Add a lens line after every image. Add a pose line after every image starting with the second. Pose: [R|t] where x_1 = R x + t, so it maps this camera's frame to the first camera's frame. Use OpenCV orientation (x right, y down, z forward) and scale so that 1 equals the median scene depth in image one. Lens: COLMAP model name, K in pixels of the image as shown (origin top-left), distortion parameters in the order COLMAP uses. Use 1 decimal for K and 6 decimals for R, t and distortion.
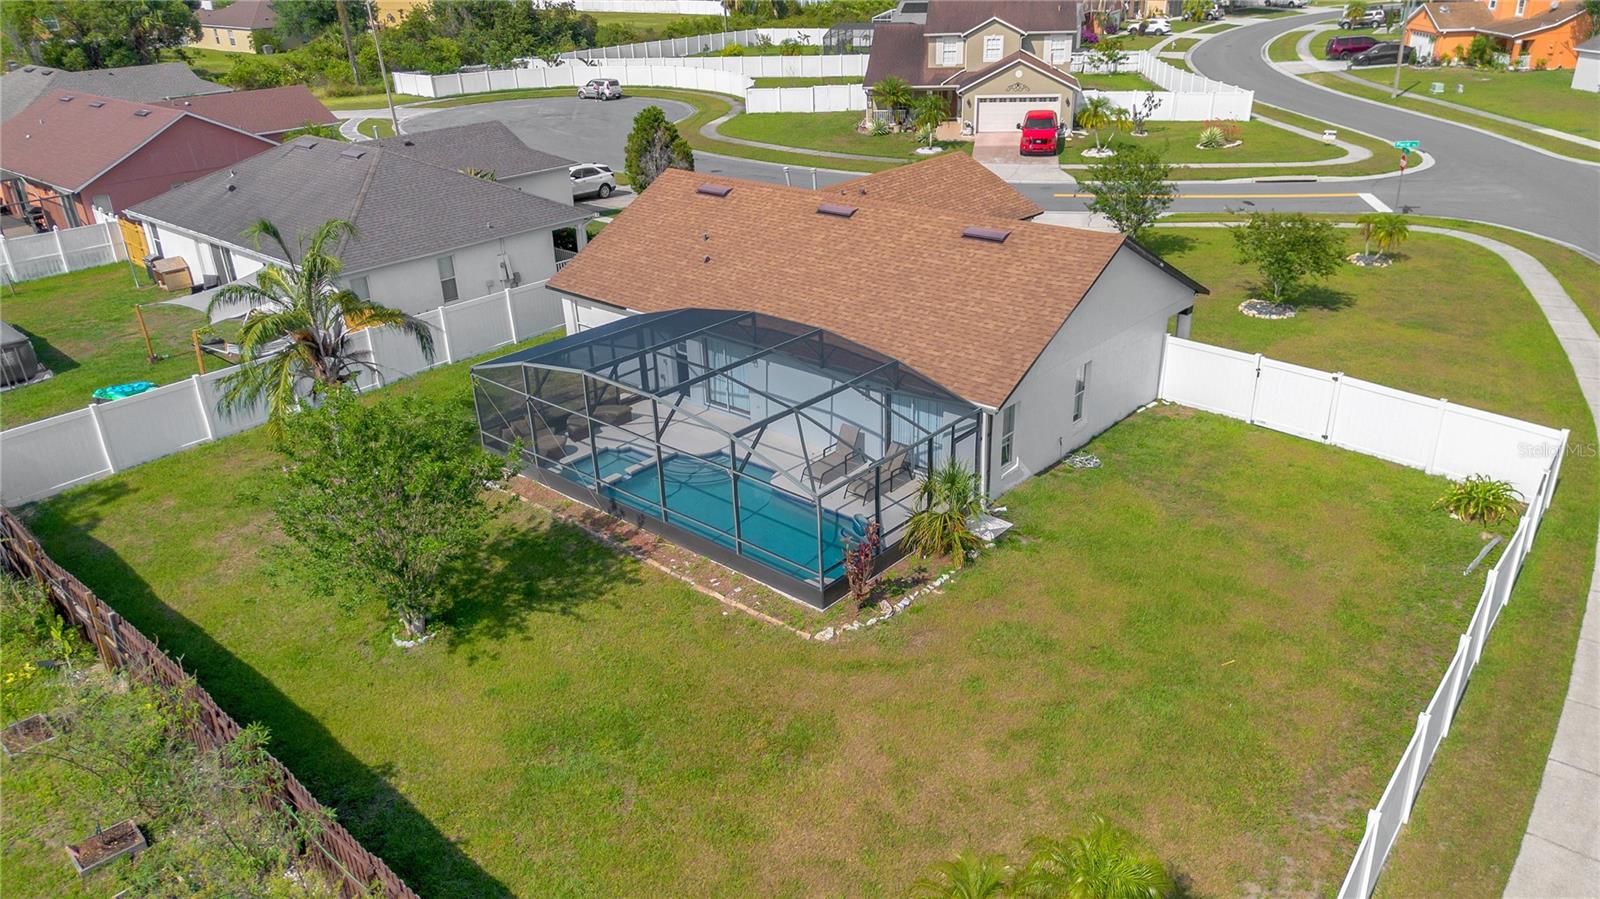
lens RADIAL K [[1131.5, 0, 800.0], [0, 1131.5, 449.5], [0, 0, 1]] dist [0.068106, -0.055236]
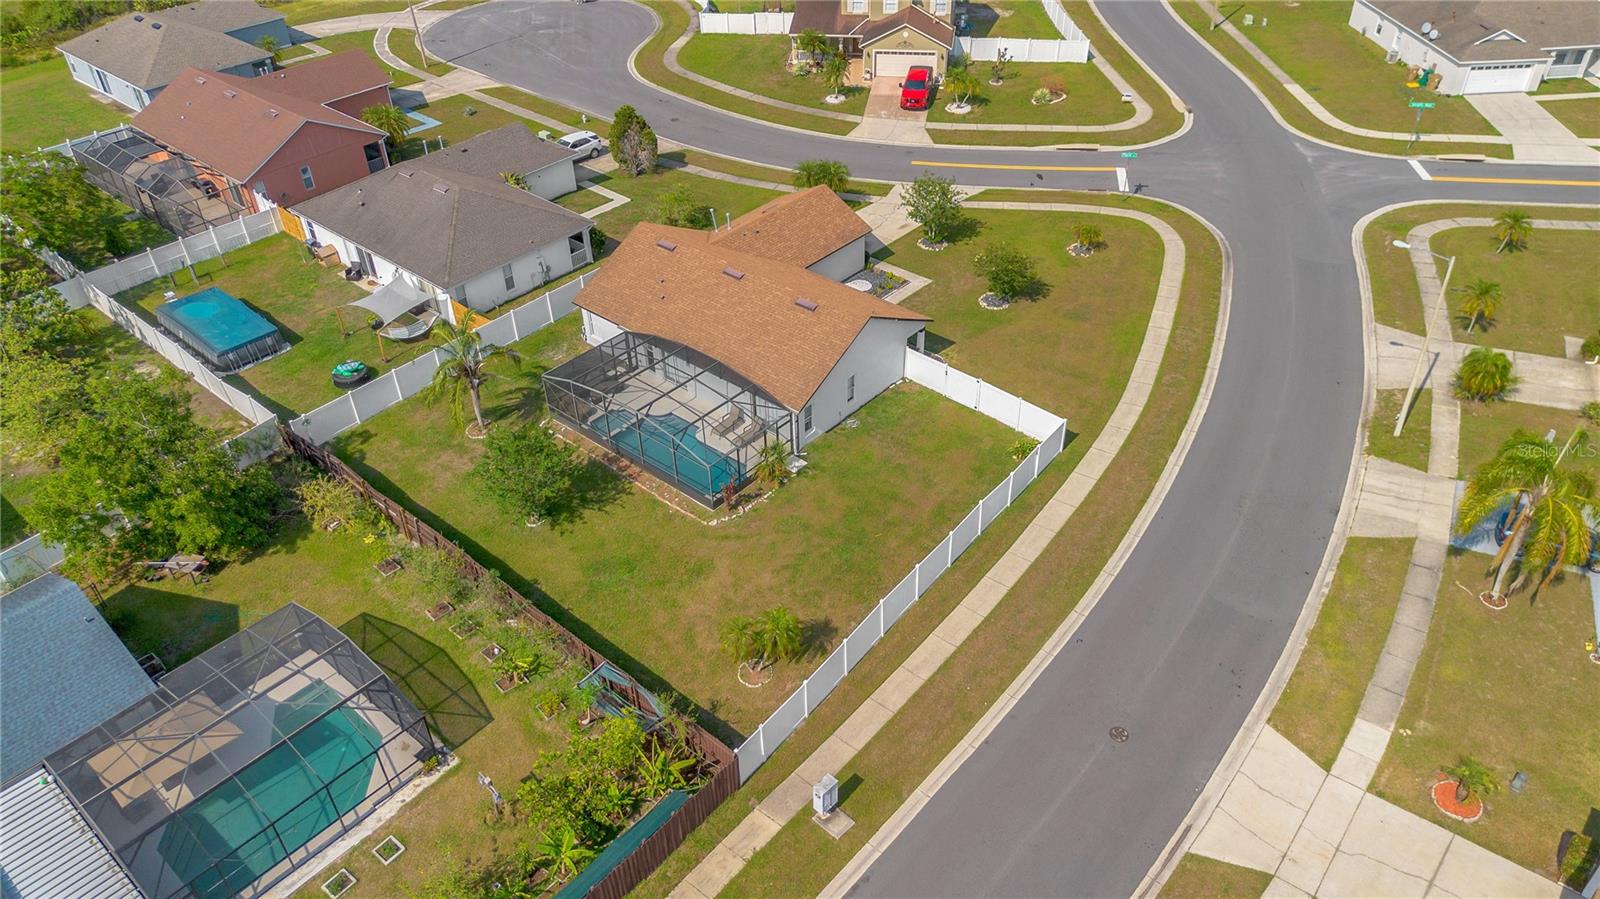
lens RADIAL K [[1135.0, 0, 805.2], [0, 1135.0, 445.1], [0, 0, 1]] dist [0.074865, -0.085685]
pose [[0.999834, -0.001103, 0.018173, 0.139345], [-0.002867, 0.976175, 0.216967, -0.411749], [-0.017979, -0.216984, 0.976010, -1.030230]]
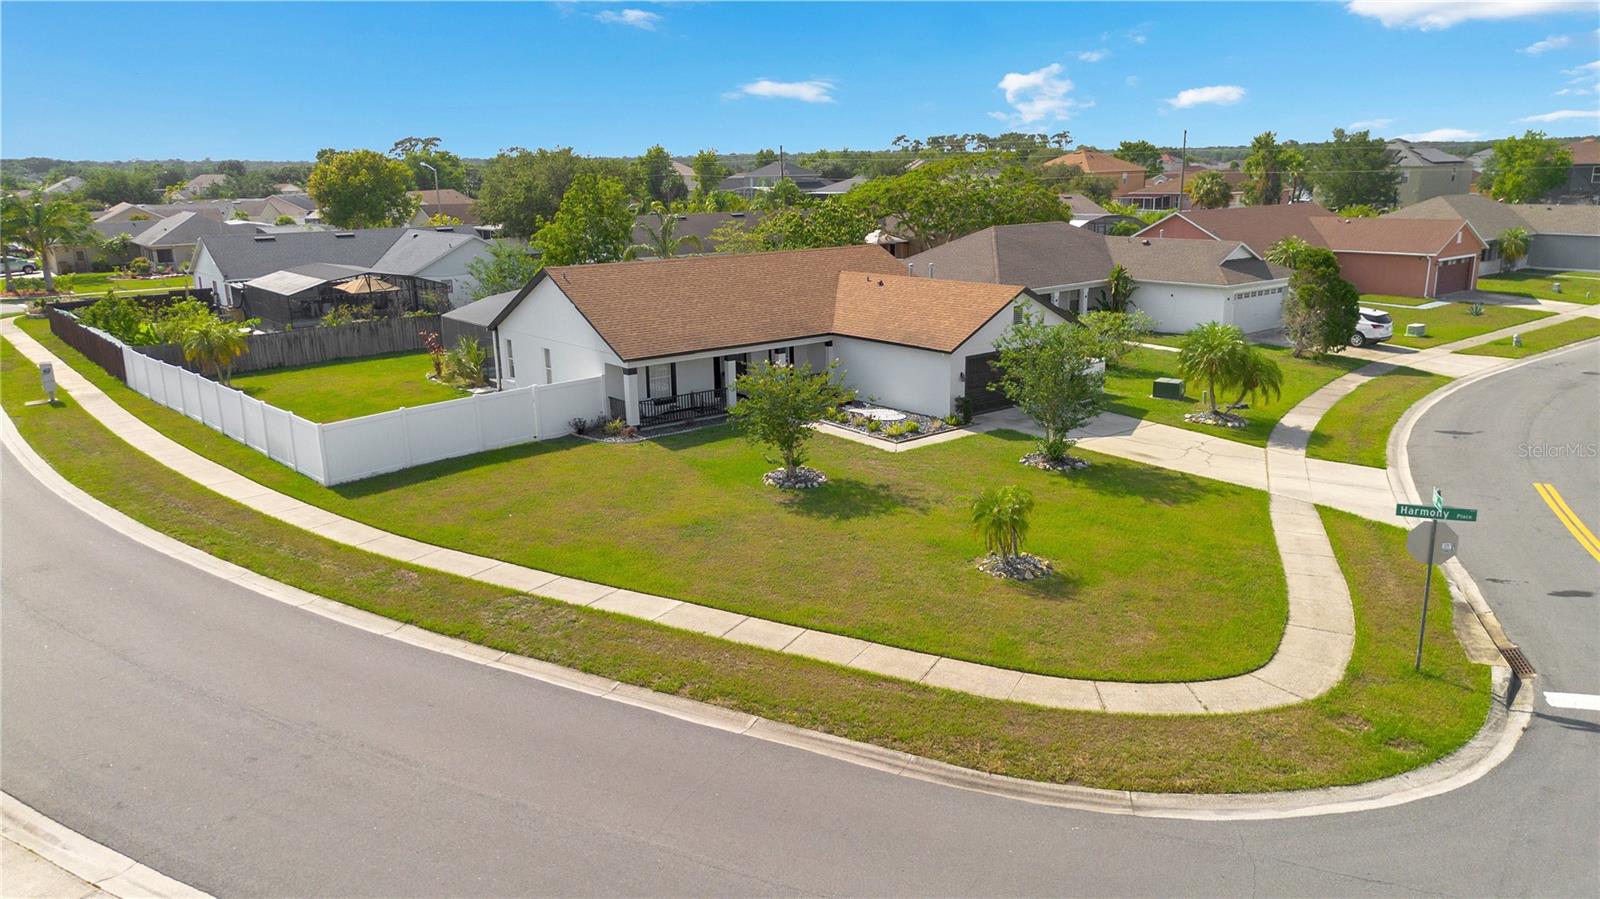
lens RADIAL K [[1135.0, 0, 805.2], [0, 1135.0, 445.1], [0, 0, 1]] dist [0.074865, -0.085685]
pose [[-0.159848, 0.268513, -0.949921, 1.779472], [-0.387926, 0.867788, 0.310575, -0.604439], [0.907723, 0.418144, -0.034551, 1.509362]]
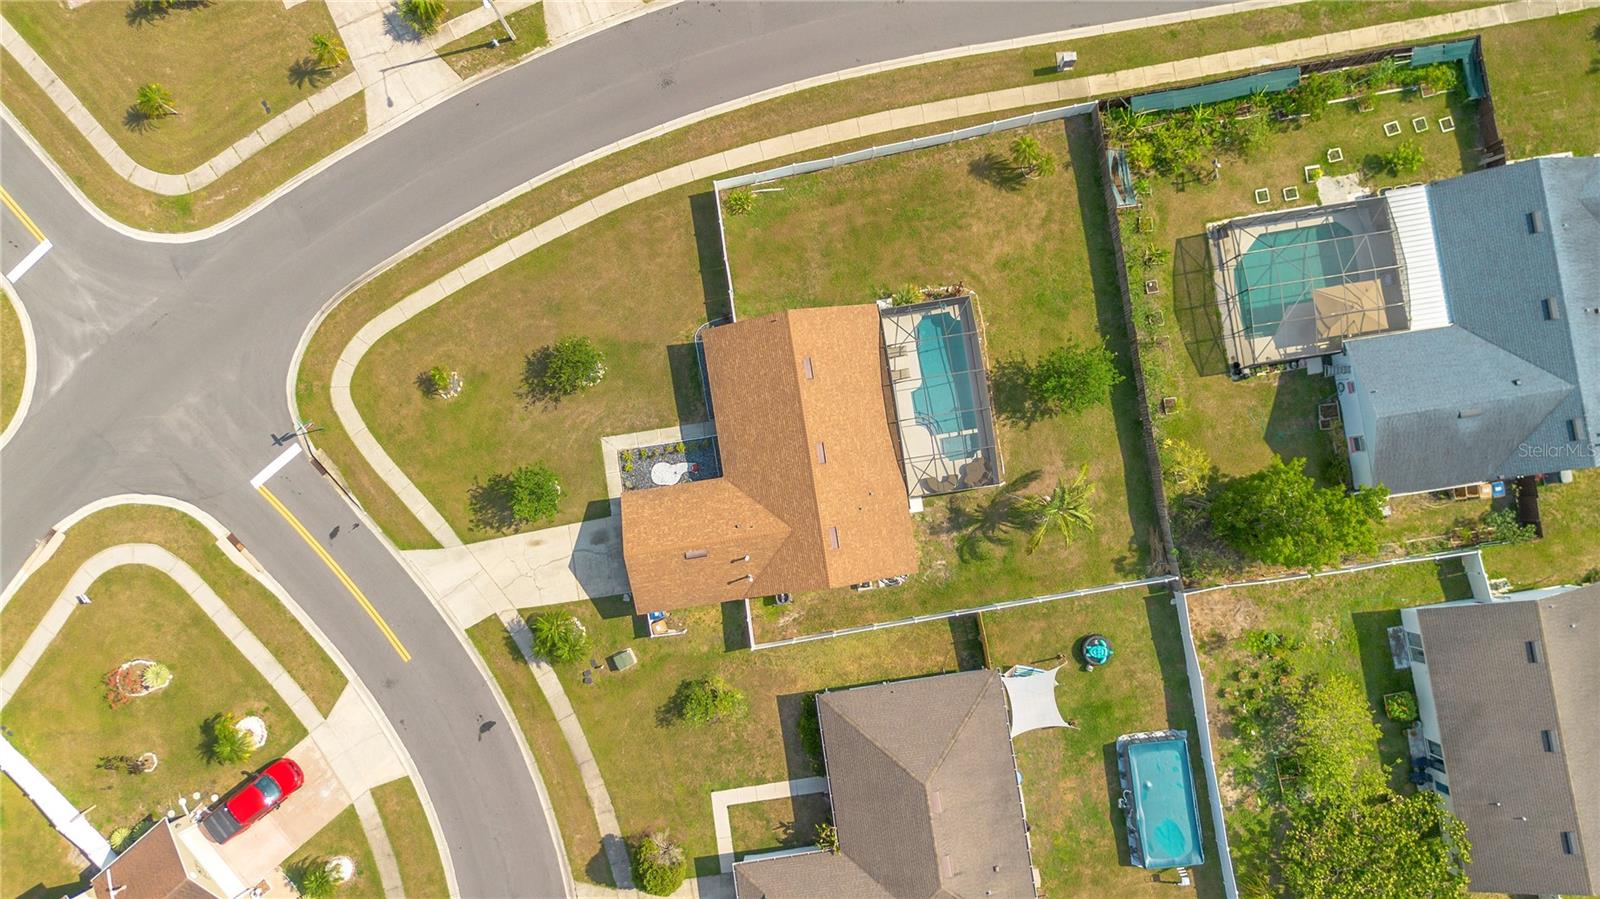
lens RADIAL K [[1131.5, 0, 800.0], [0, 1131.5, 449.5], [0, 0, 1]] dist [0.068106, -0.055236]
pose [[-0.768525, -0.634566, 0.081830, -0.122785], [0.313051, -0.261394, 0.913057, -2.530464], [-0.558005, 0.727323, 0.399539, 0.247589]]
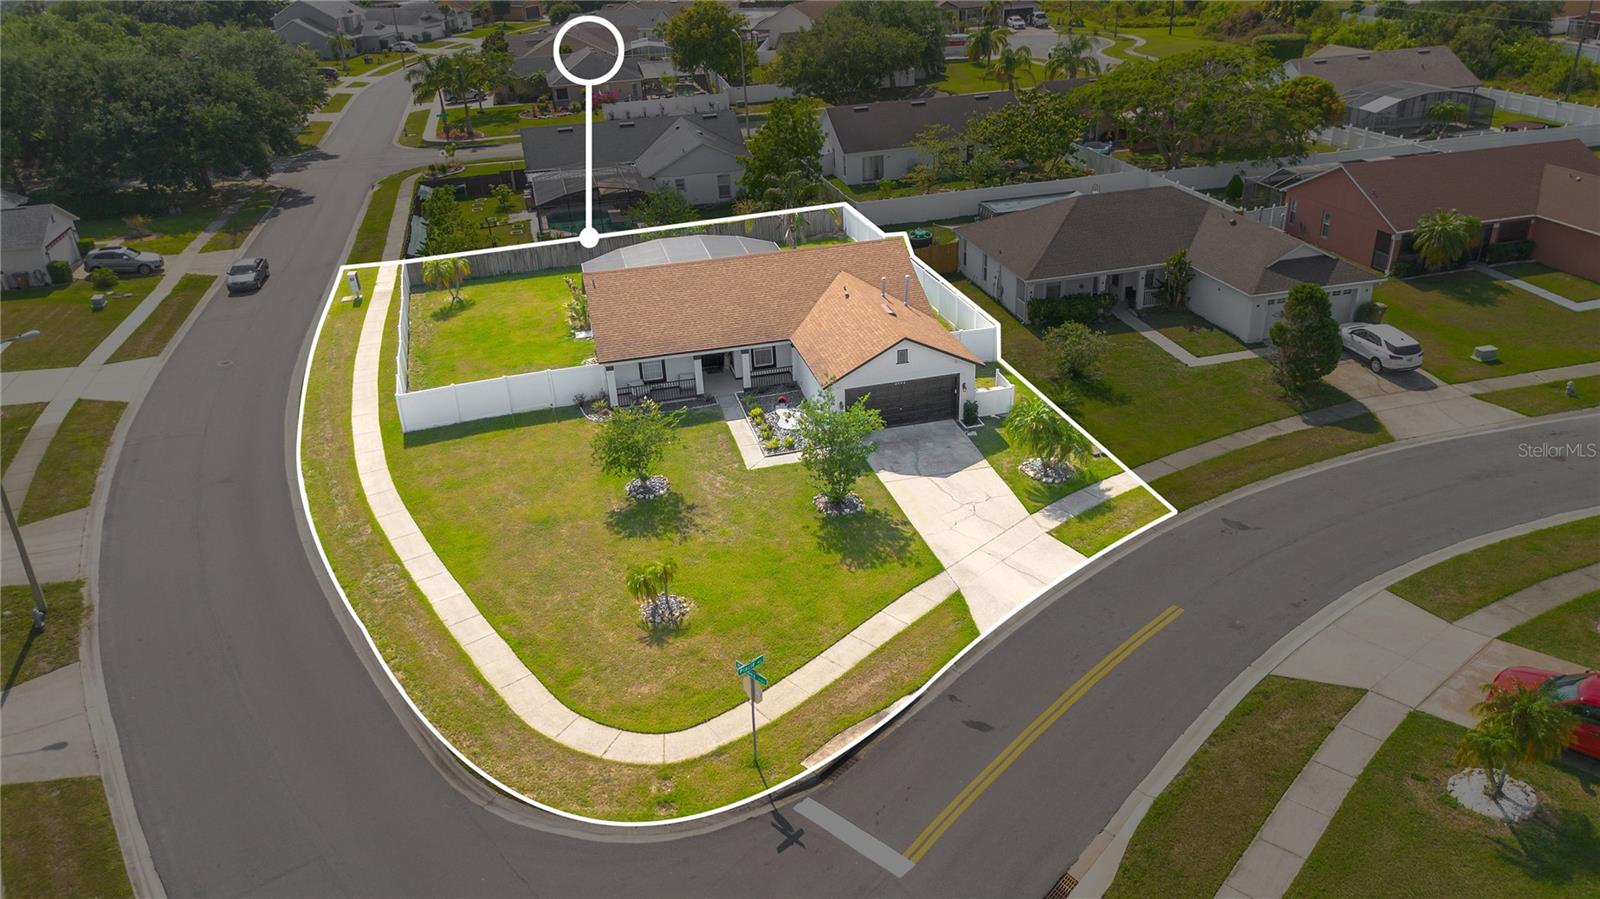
lens RADIAL K [[1135.0, 0, 805.2], [0, 1135.0, 445.1], [0, 0, 1]] dist [0.074865, -0.085685]
pose [[-0.560104, 0.413438, -0.717881, 1.710461], [-0.287257, 0.715872, 0.636404, -1.423351], [0.777024, 0.562669, -0.282200, 2.125155]]
